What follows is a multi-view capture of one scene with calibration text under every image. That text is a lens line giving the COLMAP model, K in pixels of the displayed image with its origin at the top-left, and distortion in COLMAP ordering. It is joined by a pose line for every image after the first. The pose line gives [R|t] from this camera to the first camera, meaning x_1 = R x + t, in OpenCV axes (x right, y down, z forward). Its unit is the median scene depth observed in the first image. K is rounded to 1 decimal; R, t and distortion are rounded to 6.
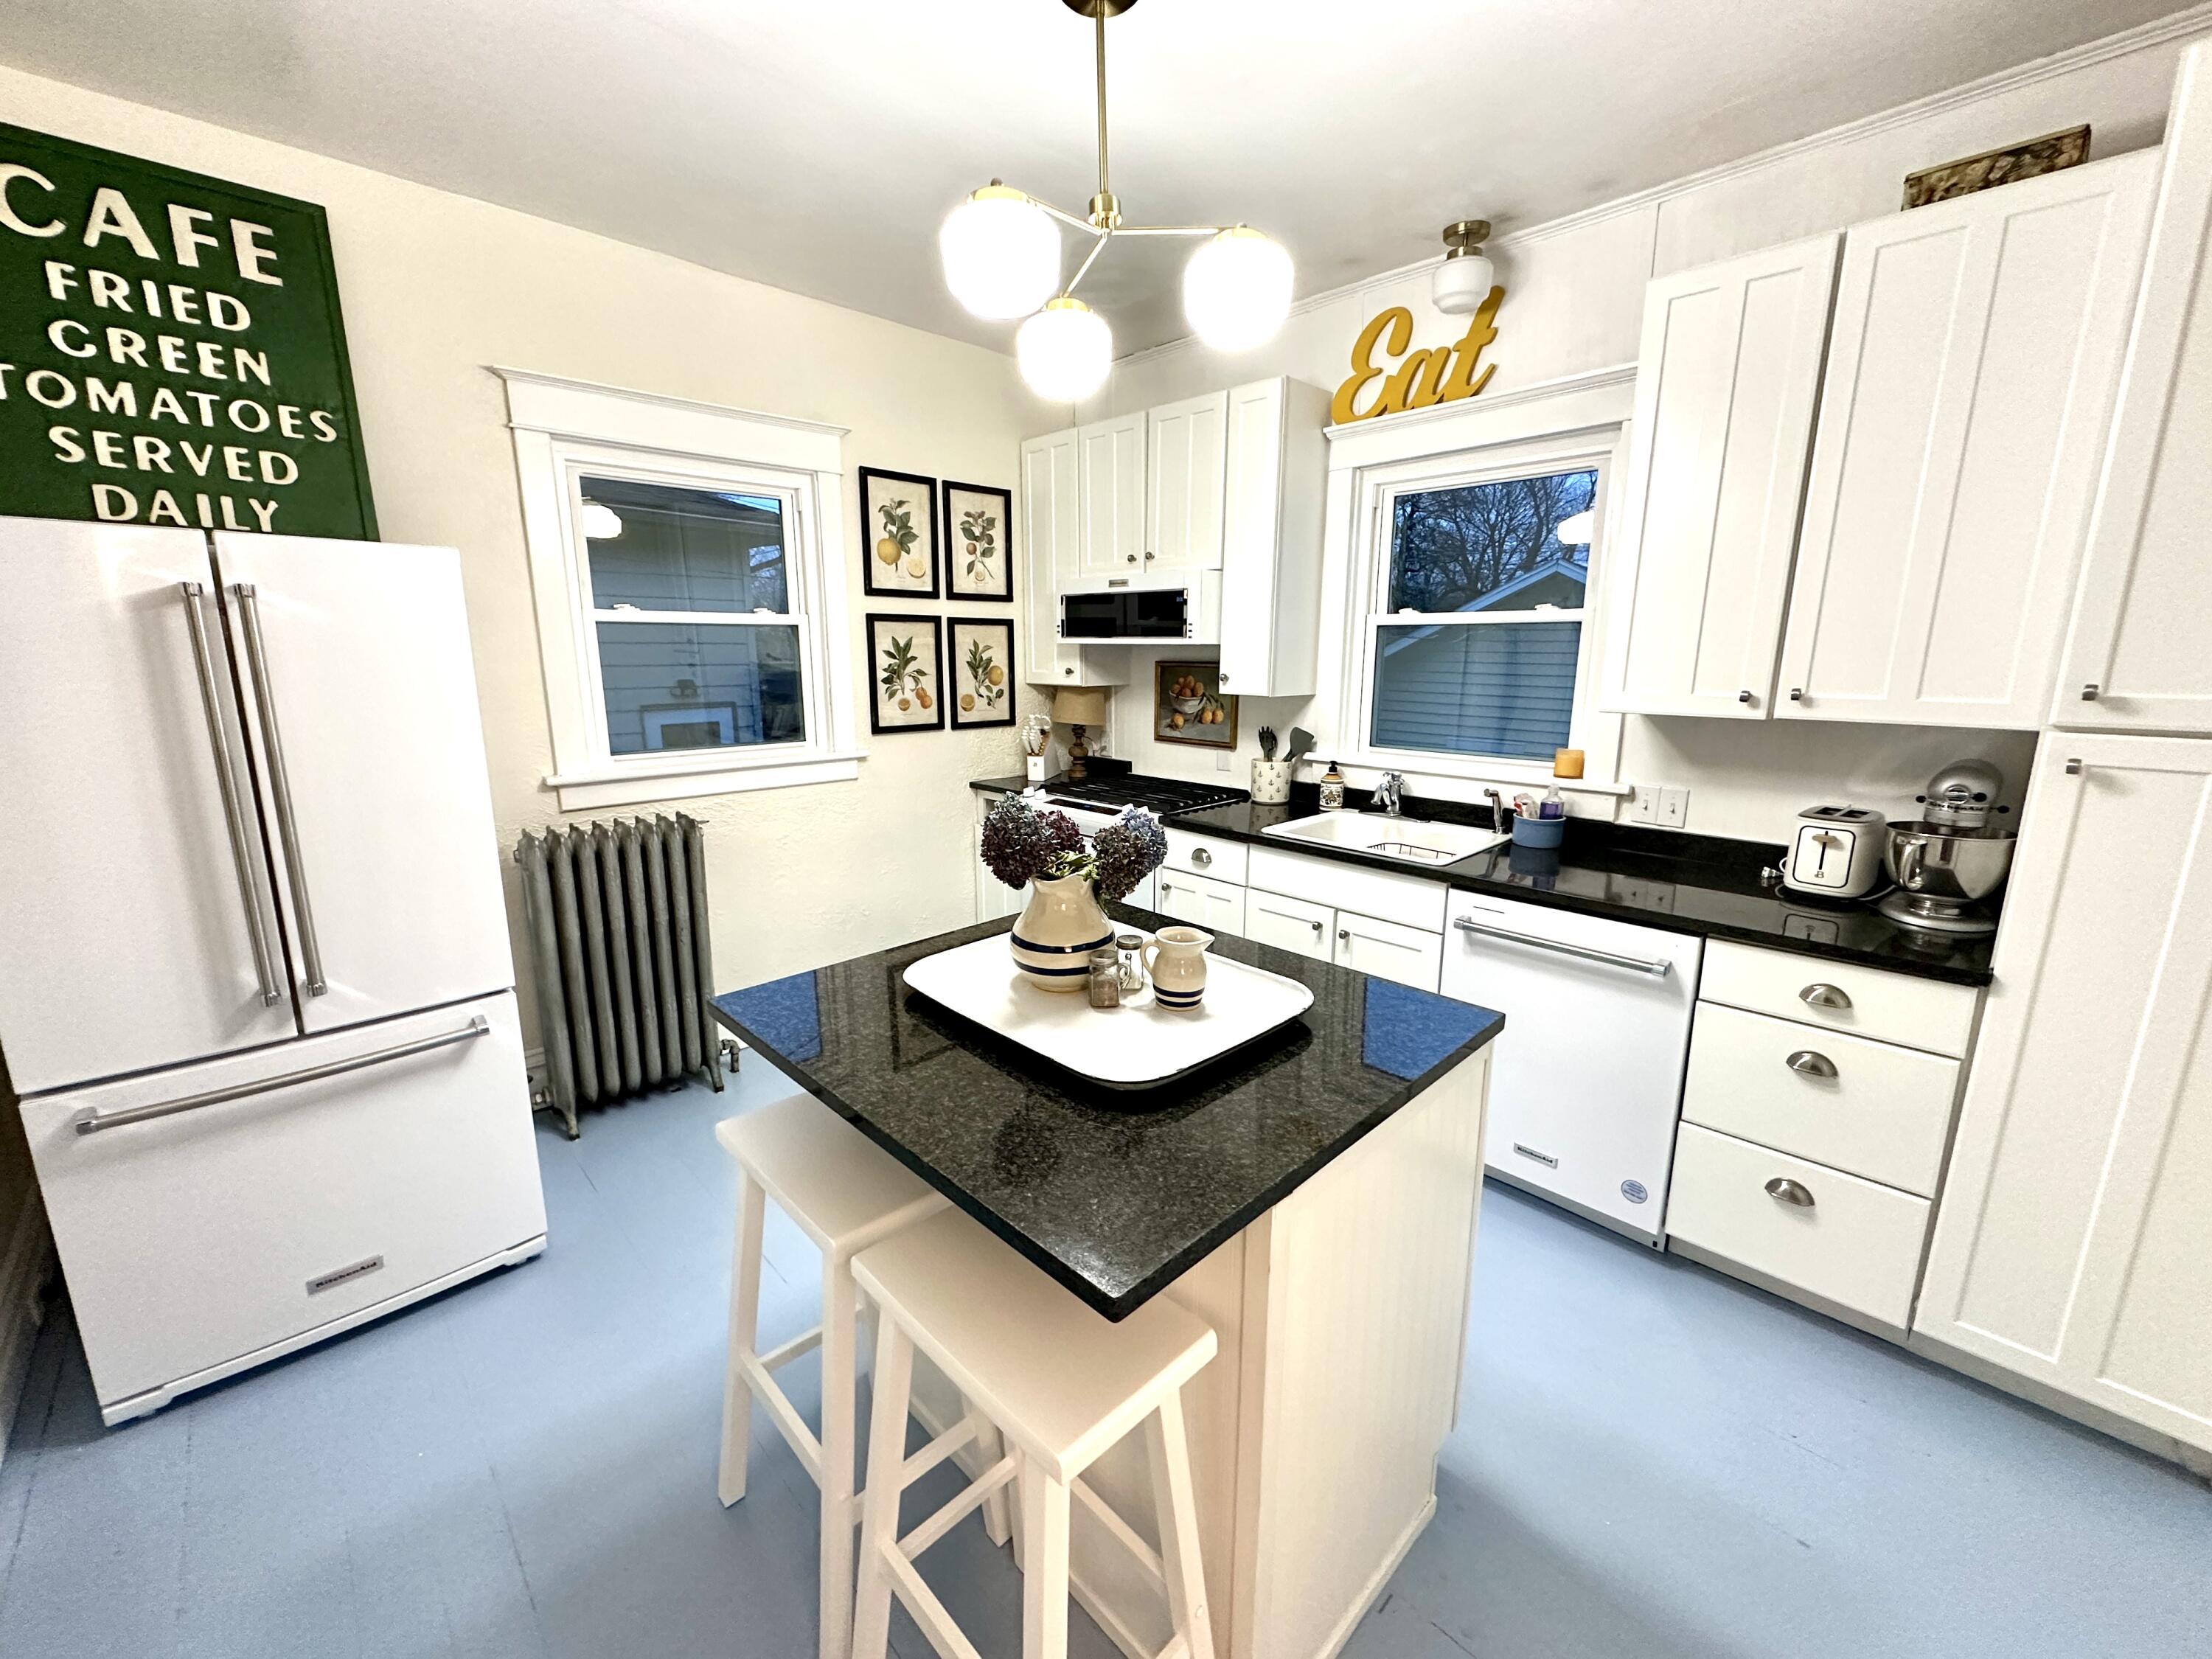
lens RADIAL K [[884.8, 0, 1112.6], [0, 884.8, 827.9], [0, 0, 1]] dist [0.000483, -0.000143]
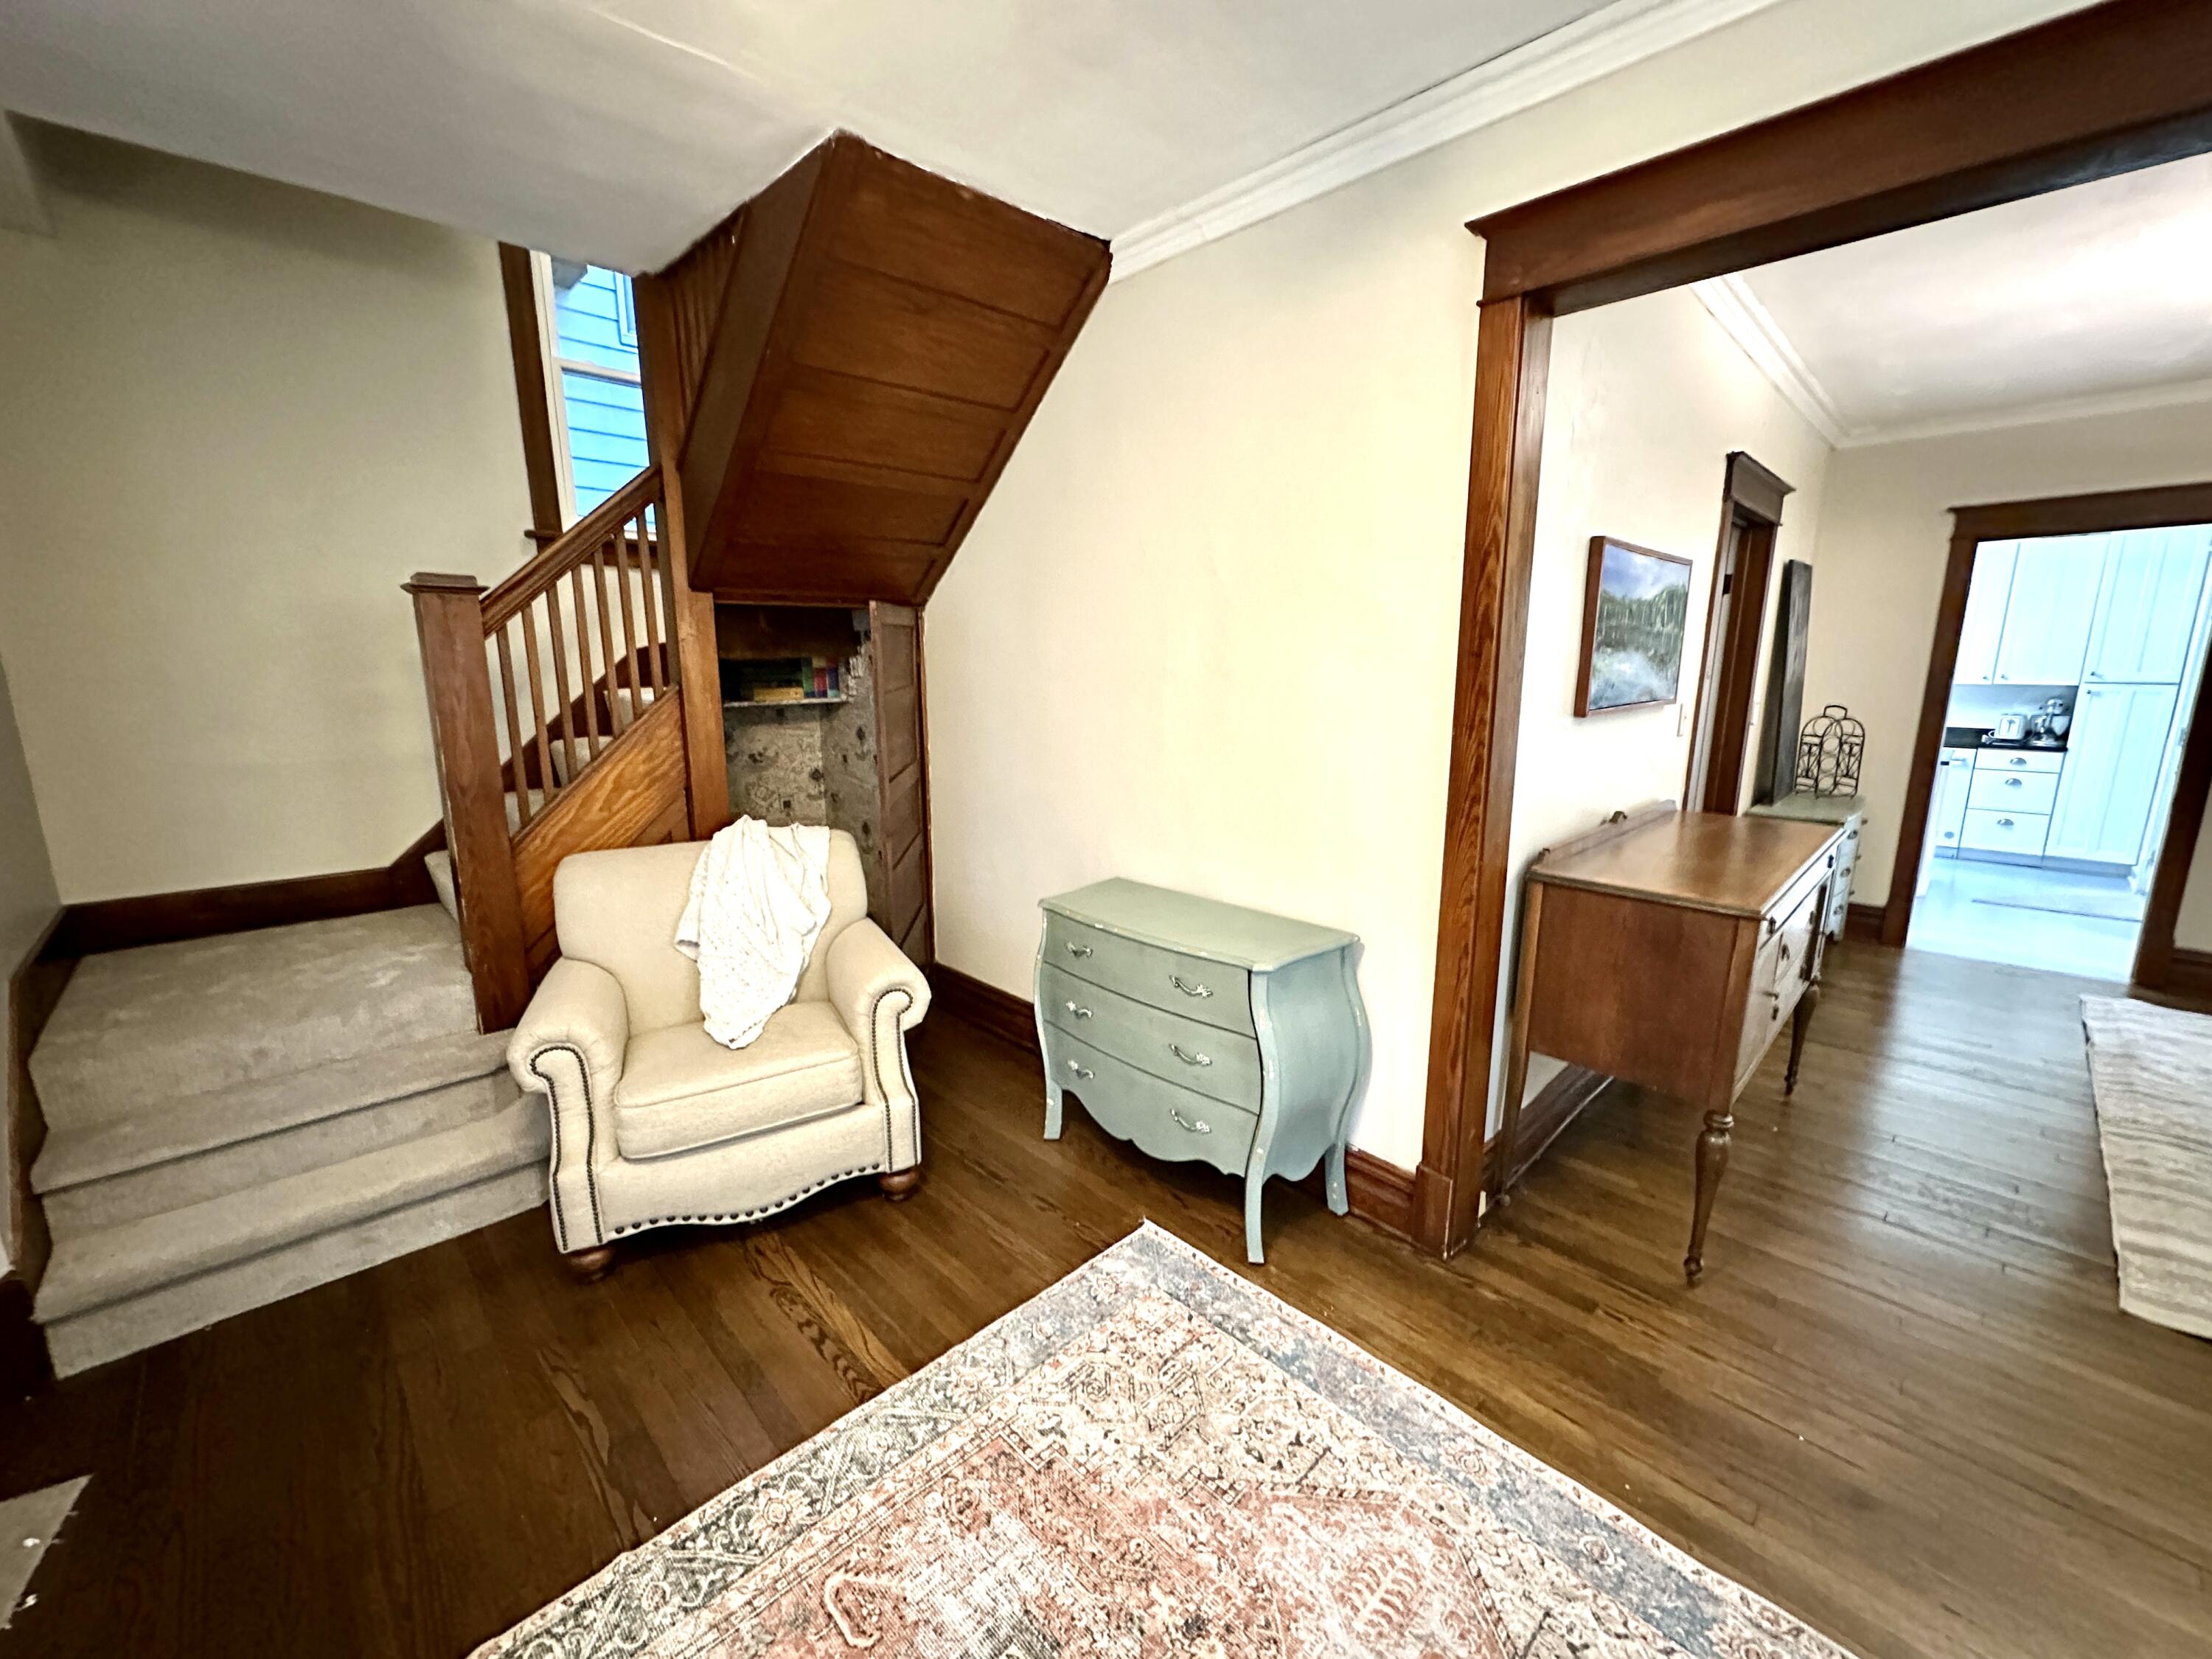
lens RADIAL K [[884.8, 0, 1098.7], [0, 884.8, 829.4], [0, 0, 1]] dist [0.000483, -0.000143]
pose [[0.999906, -0.008081, -0.011039, -2.713758], [0.008002, 0.999942, -0.007174, 0.442199], [0.011097, 0.007085, 0.999913, -2.466836]]
